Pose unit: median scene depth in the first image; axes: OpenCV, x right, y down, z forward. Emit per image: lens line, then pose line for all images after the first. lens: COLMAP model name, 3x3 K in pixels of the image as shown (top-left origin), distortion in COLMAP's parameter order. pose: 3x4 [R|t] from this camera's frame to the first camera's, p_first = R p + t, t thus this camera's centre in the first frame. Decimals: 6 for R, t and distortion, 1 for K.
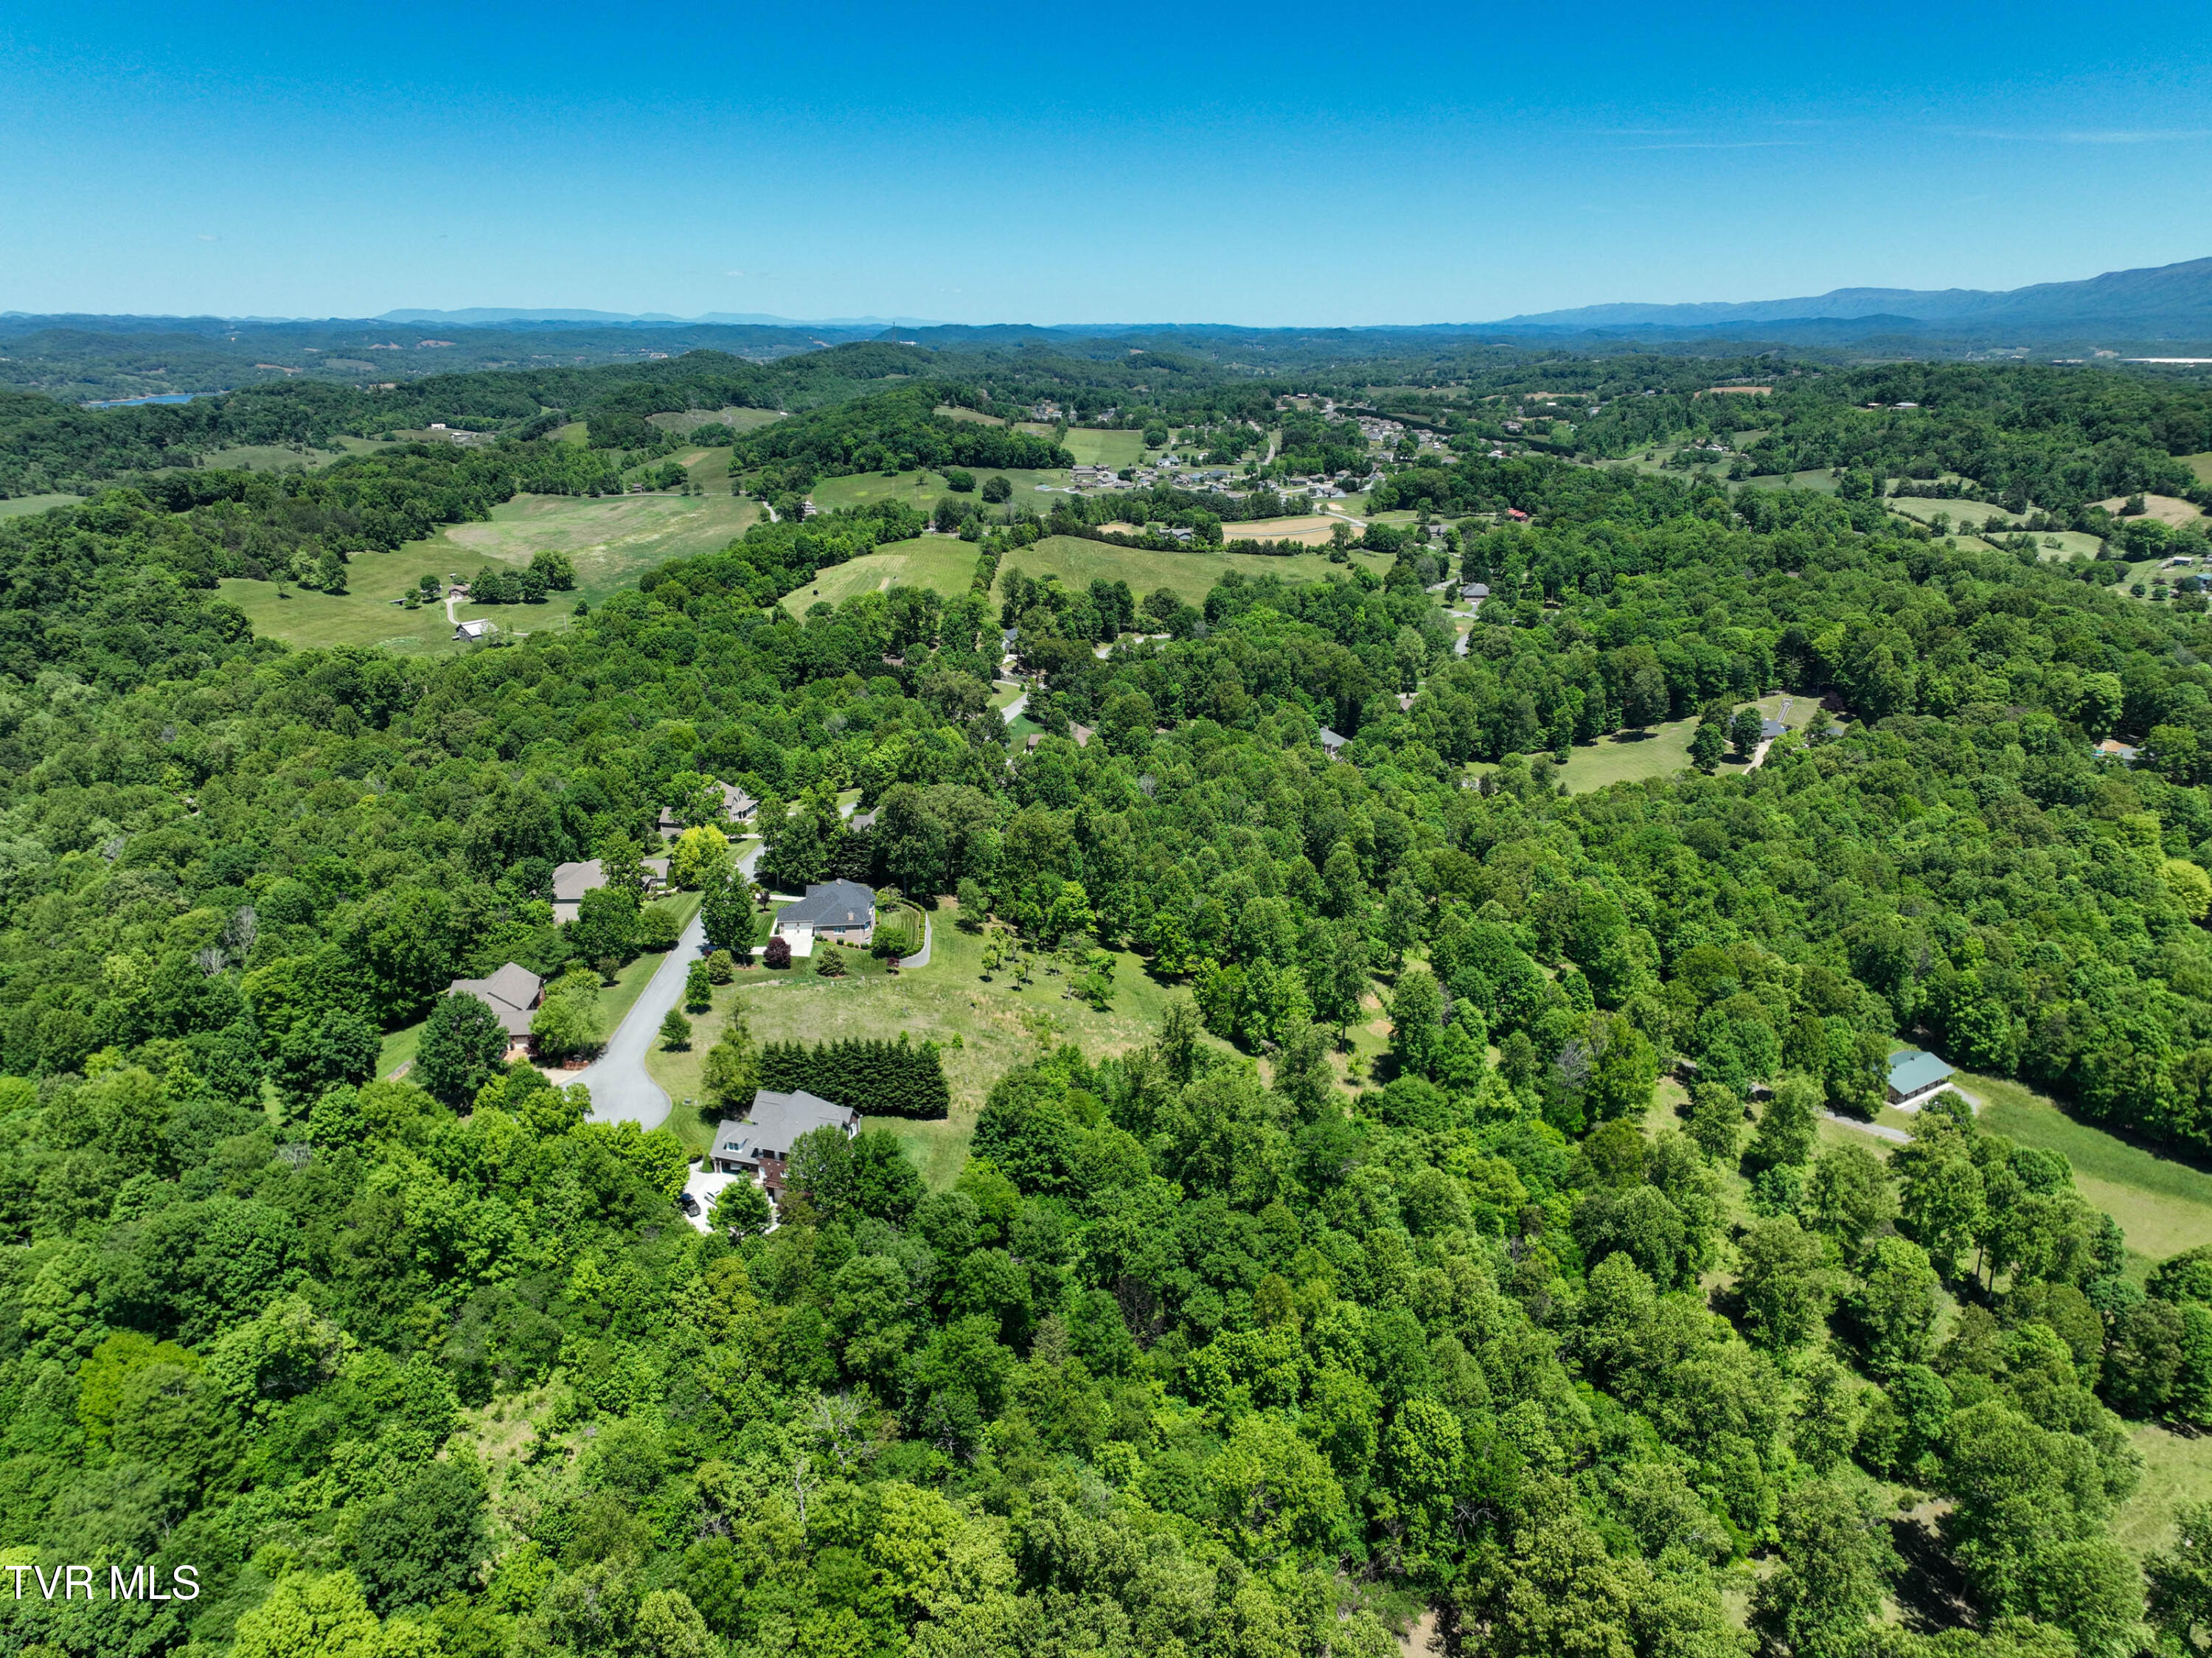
lens RADIAL K [[1551.0, 0, 1110.6], [0, 1551.0, 814.2], [0, 0, 1]] dist [0.001437, 0.012146]
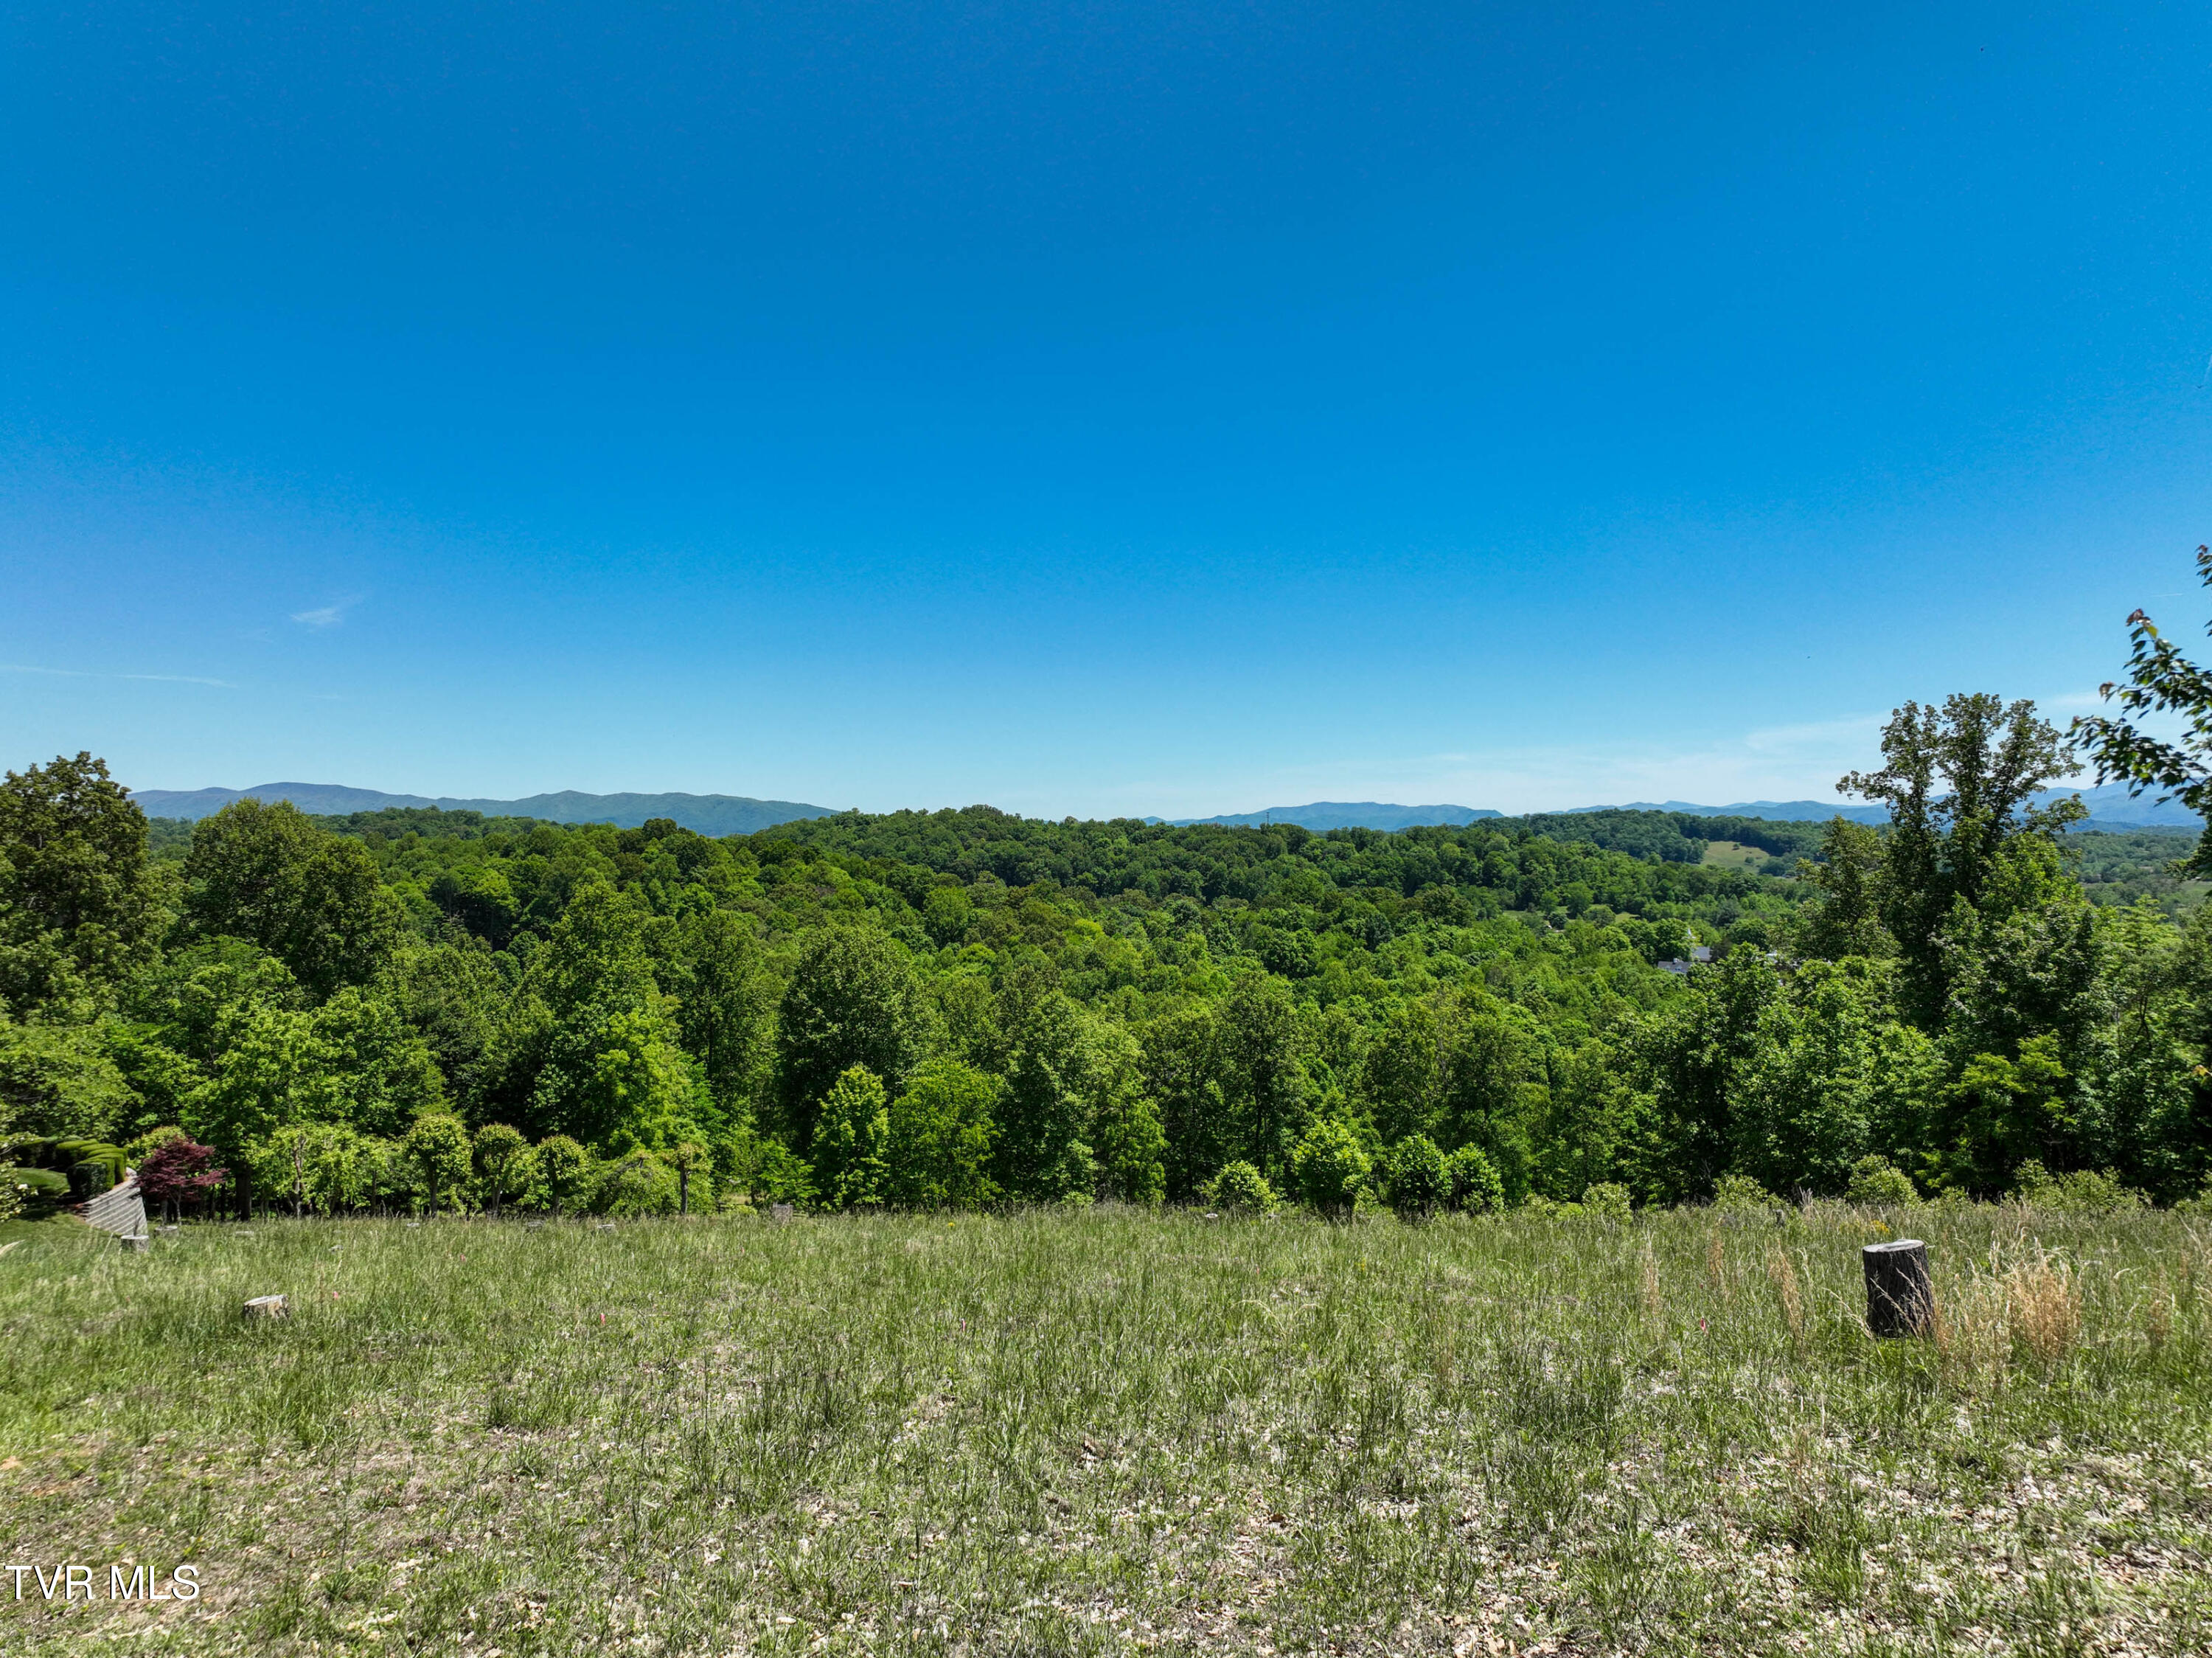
lens RADIAL K [[1551.0, 0, 1116.4], [0, 1551.0, 800.8], [0, 0, 1]] dist [0.001437, 0.012146]
pose [[0.409899, 0.026128, 0.911756, -0.209123], [0.279693, 0.947835, -0.152904, 0.093043], [-0.868190, 0.317687, 0.381209, 0.697052]]
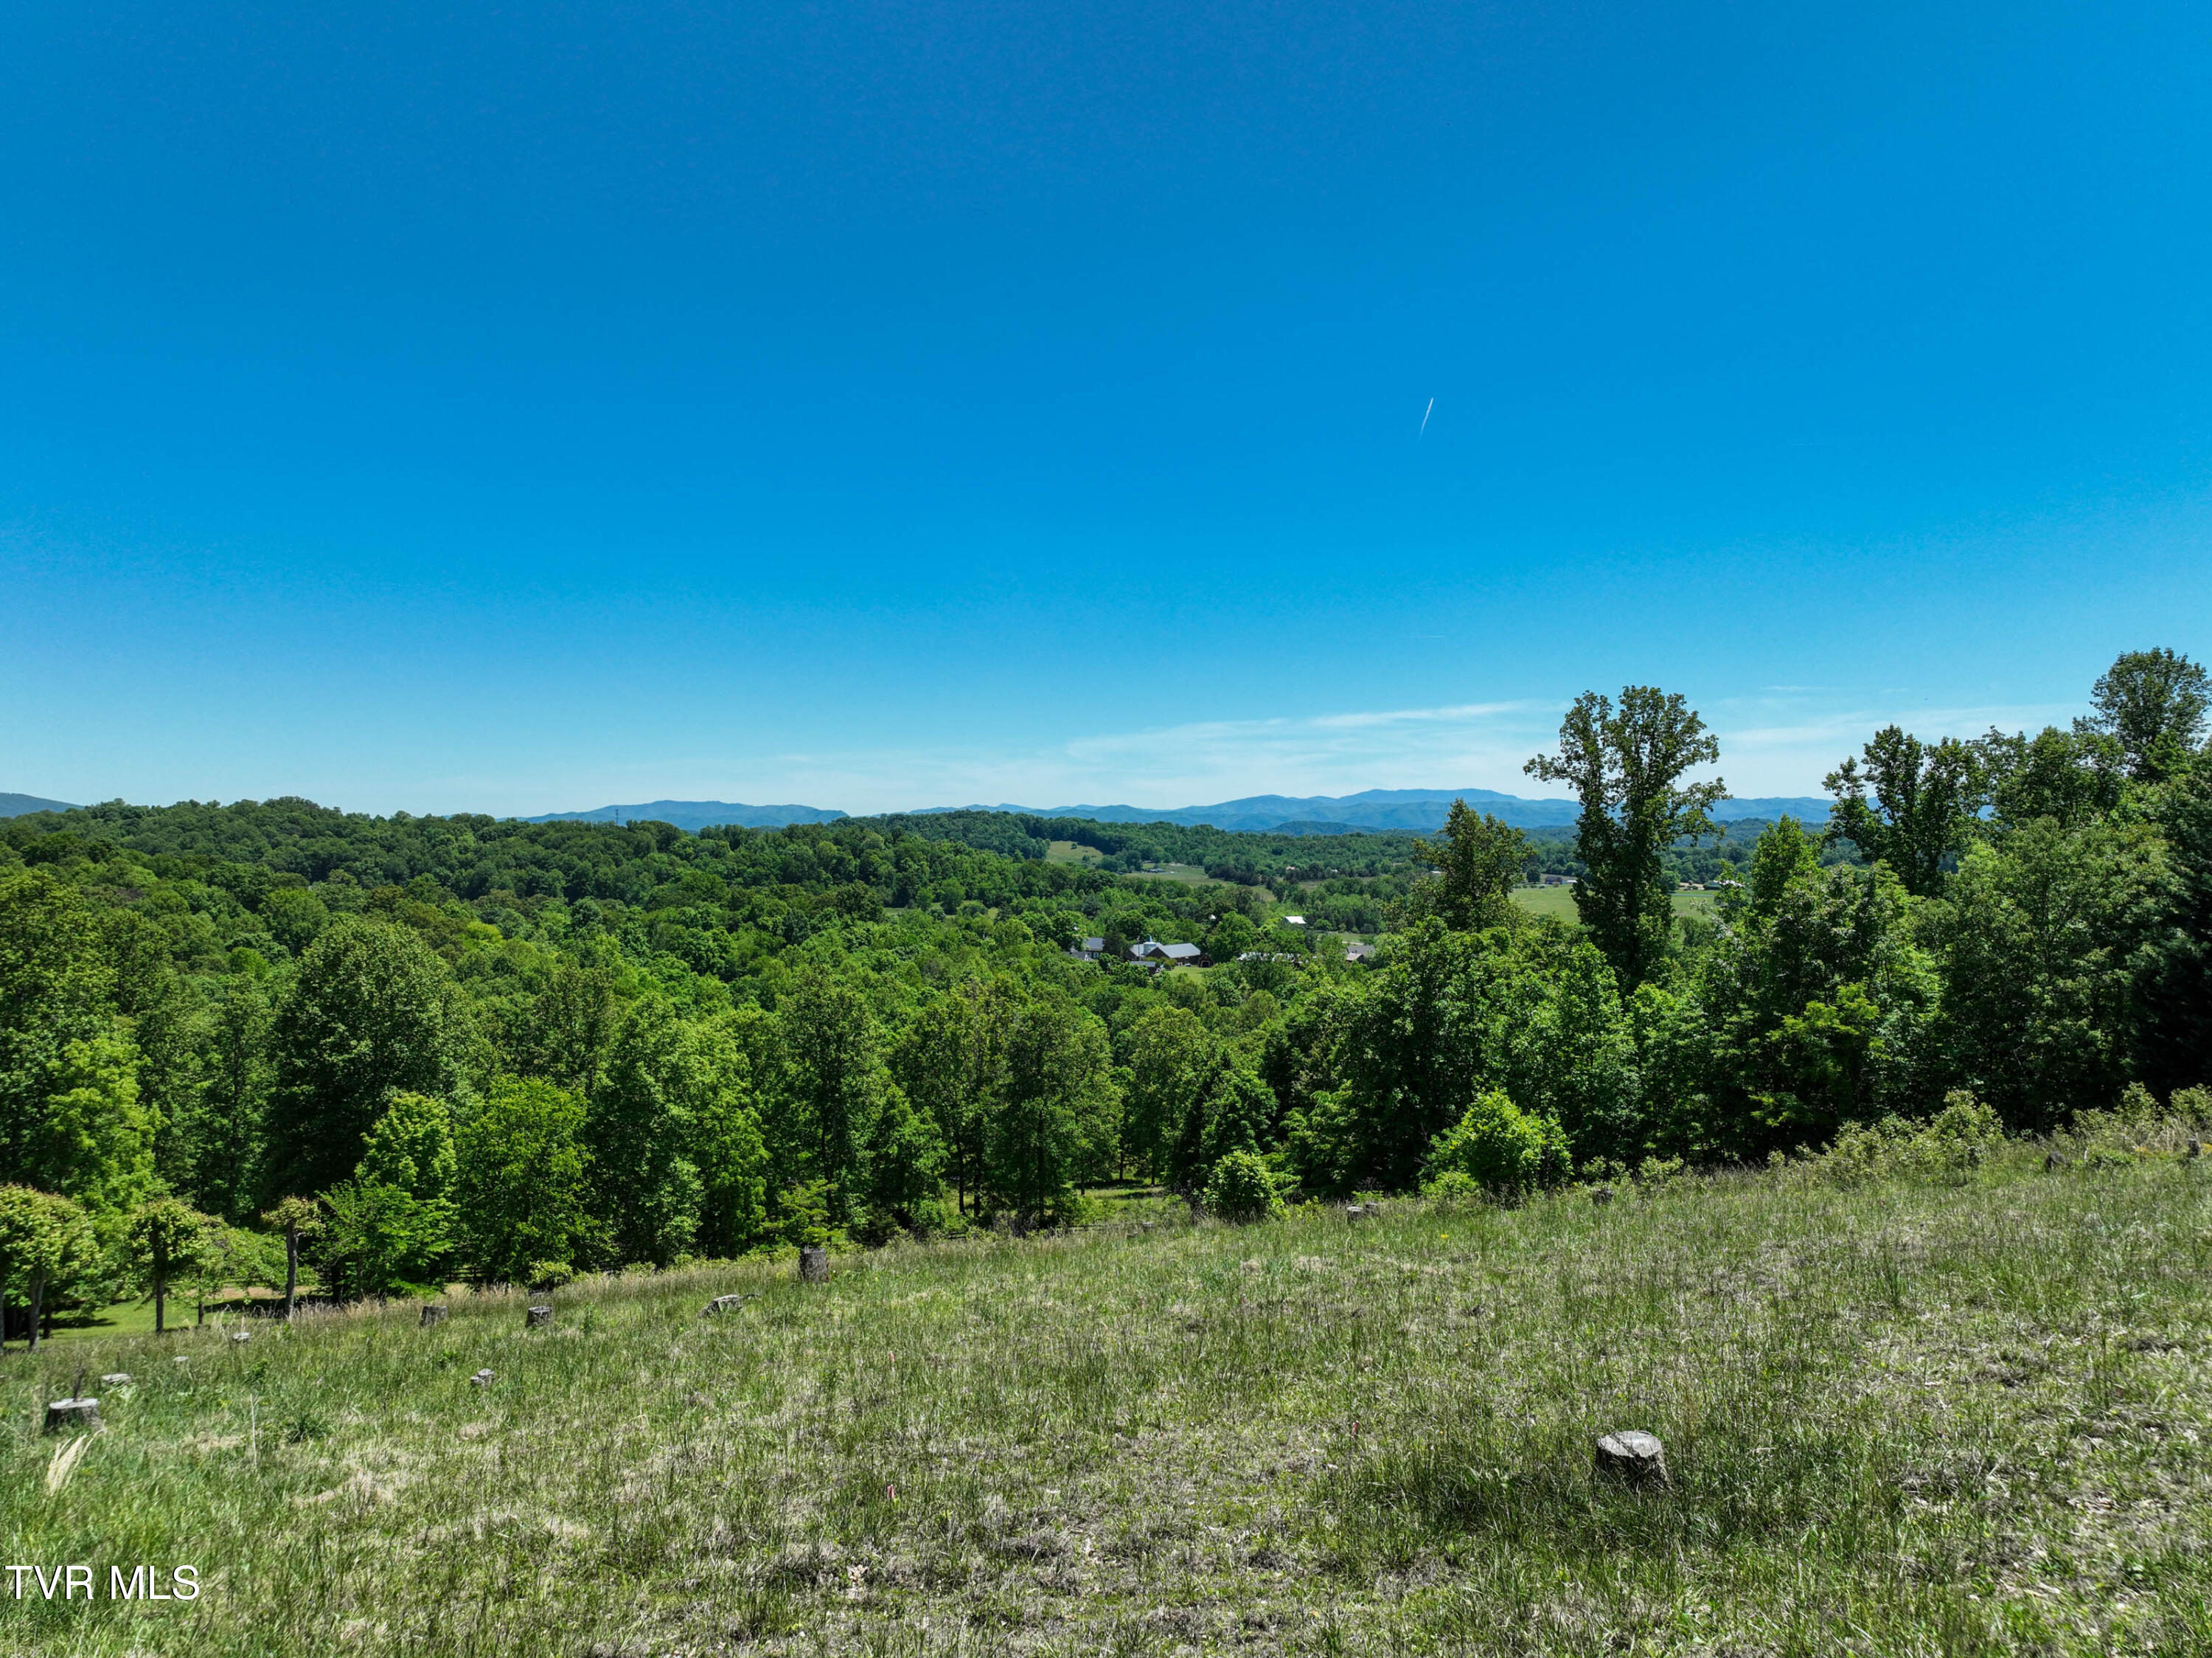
lens RADIAL K [[1551.0, 0, 1117.0], [0, 1551.0, 813.8], [0, 0, 1]] dist [0.001437, 0.012146]
pose [[0.005793, 0.020522, 0.999773, -0.203749], [0.305441, 0.951973, -0.021311, 0.078764], [-0.952193, 0.305495, -0.000754, 0.752823]]
